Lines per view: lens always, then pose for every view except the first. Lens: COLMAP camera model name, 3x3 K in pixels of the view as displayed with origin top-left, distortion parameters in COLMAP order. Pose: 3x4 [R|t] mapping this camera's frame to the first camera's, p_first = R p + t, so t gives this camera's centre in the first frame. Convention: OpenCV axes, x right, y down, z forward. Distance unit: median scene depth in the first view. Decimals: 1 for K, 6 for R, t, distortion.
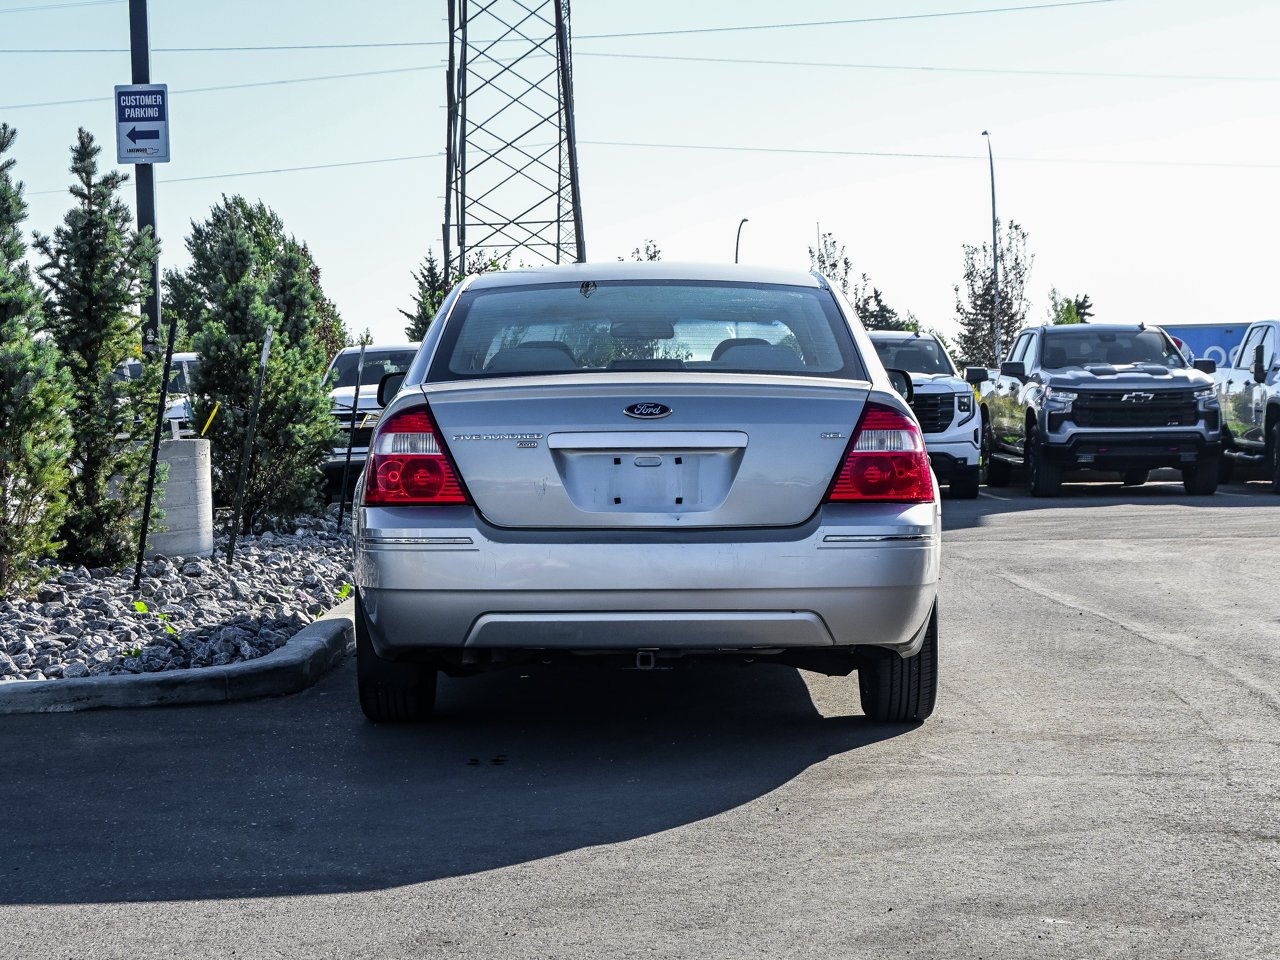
lens RADIAL K [[2622.4, 0, 753.0], [0, 2622.4, 480.8], [0, 0, 1]] dist [-0.013543, -0.034645]
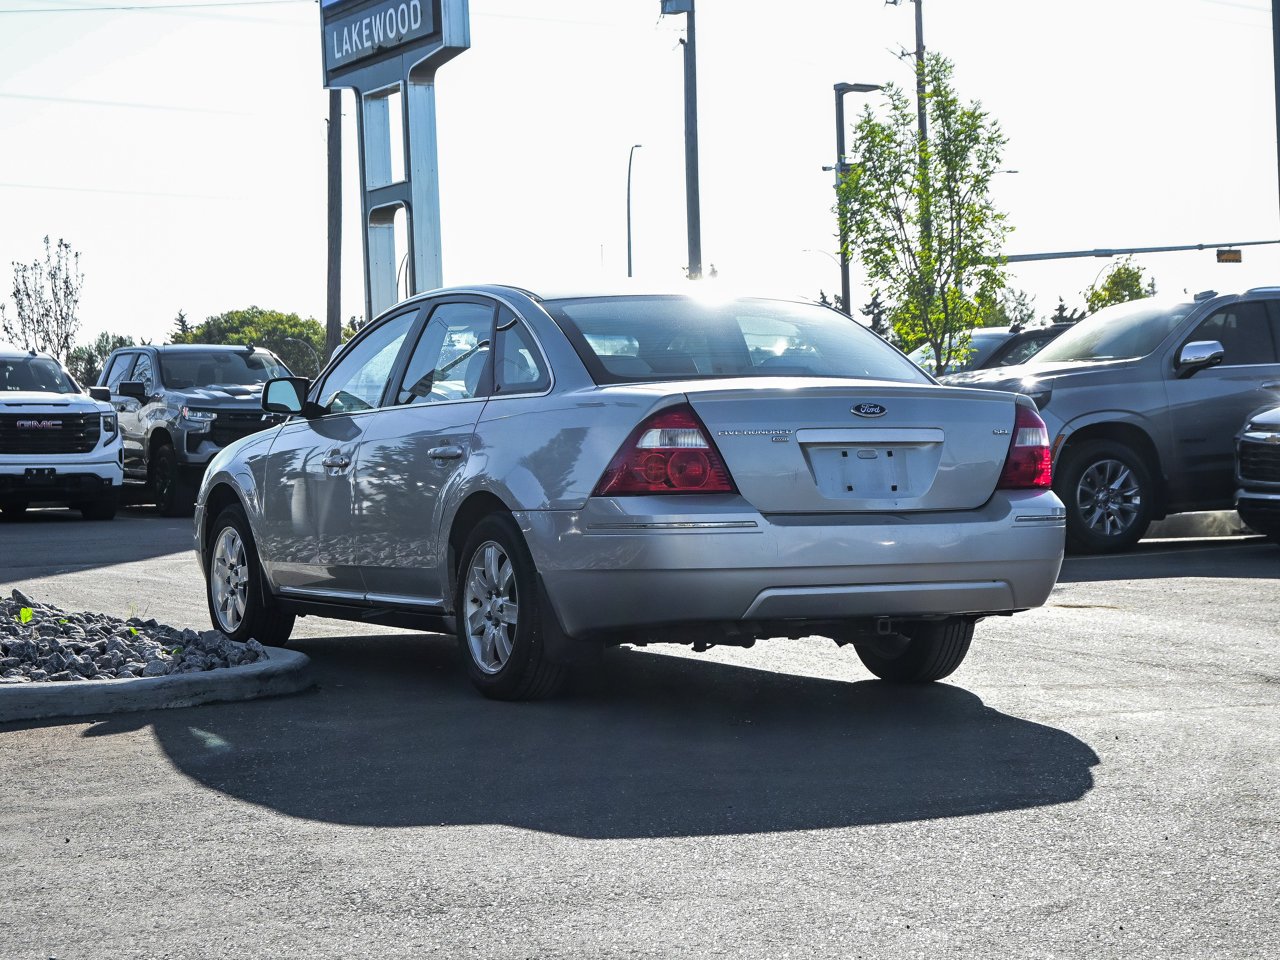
lens RADIAL K [[2661.2, 0, 779.4], [0, 2661.2, 480.5], [0, 0, 1]] dist [-0.034495, -0.383035]
pose [[0.888971, -0.005667, 0.457928, -0.352963], [0.010742, 0.999906, -0.008478, 0.007887], [-0.457837, 0.012456, 0.888949, -0.011396]]
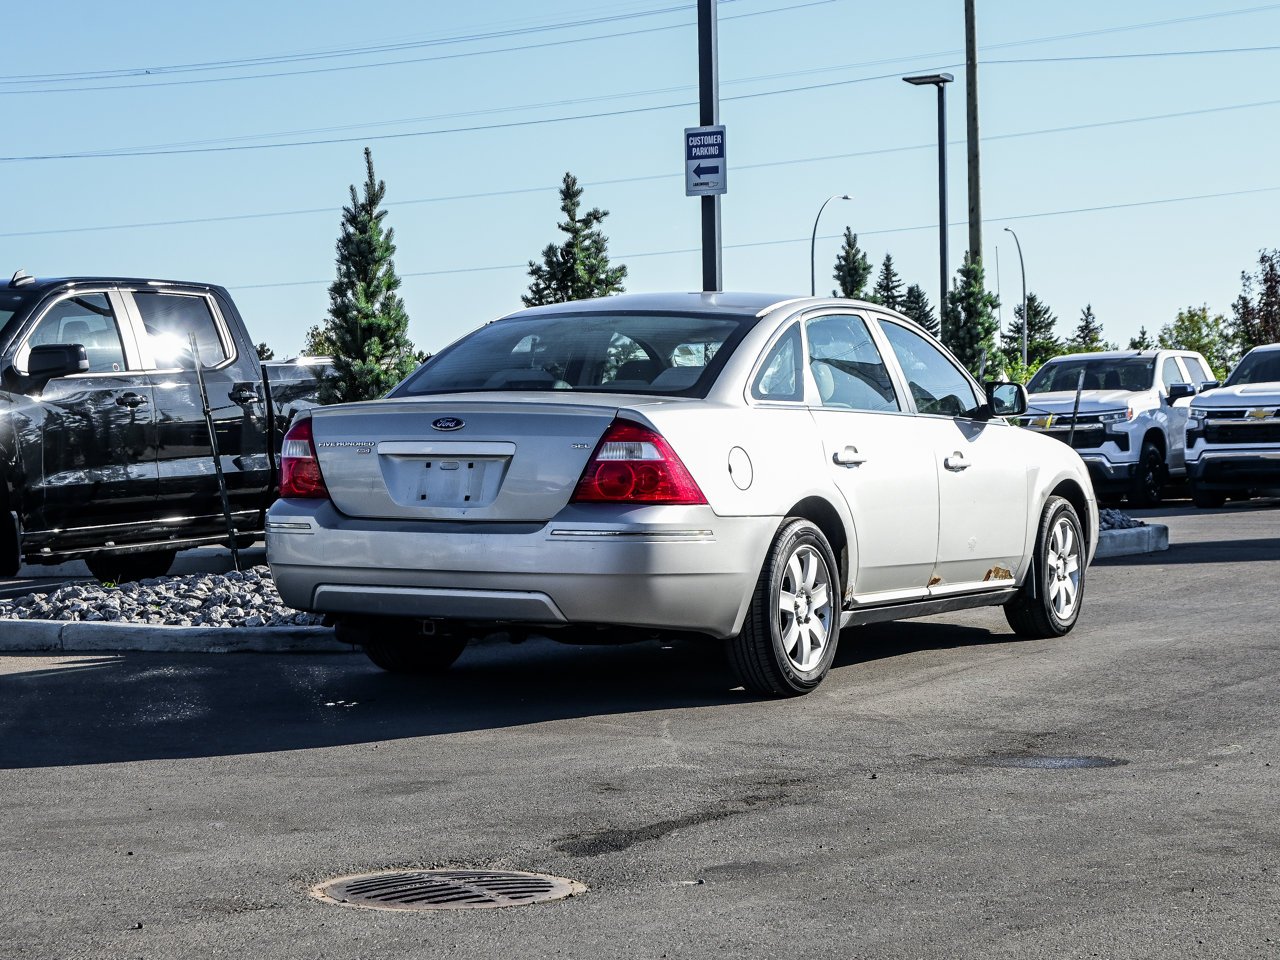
lens RADIAL K [[2661.2, 0, 779.4], [0, 2661.2, 480.5], [0, 0, 1]] dist [-0.034495, -0.383035]
pose [[0.884174, 0.018362, -0.466797, 0.391903], [-0.016386, 0.999831, 0.008293, -0.007668], [0.466870, 0.000316, 0.884326, -0.015322]]
